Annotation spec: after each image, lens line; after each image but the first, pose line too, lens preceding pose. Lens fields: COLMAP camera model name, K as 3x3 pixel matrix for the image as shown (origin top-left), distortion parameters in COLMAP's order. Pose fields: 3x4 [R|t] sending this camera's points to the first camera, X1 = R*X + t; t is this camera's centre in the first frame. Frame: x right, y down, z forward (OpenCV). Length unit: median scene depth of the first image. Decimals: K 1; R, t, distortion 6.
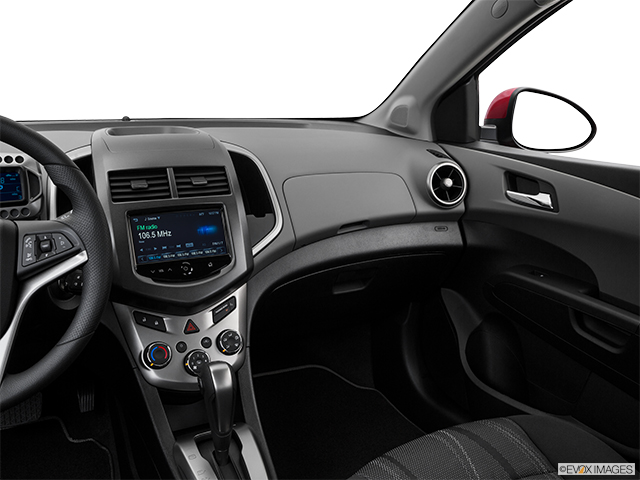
lens RADIAL K [[582.5, 0, 320.0], [0, 582.5, 240.0], [0, 0, 1]] dist [-0.052611, 0.008429]
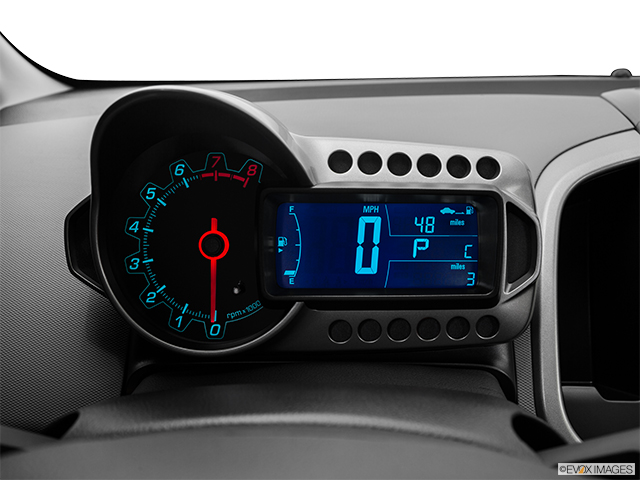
lens RADIAL K [[673.4, 0, 320.0], [0, 673.4, 240.0], [0, 0, 1]] dist [-0.000032, -0.001259]
pose [[0.866338, 0.108544, -0.487520, -0.345844], [-0.105597, 0.993840, 0.033625, -0.085105], [0.488167, 0.022350, 0.872464, 0.514822]]
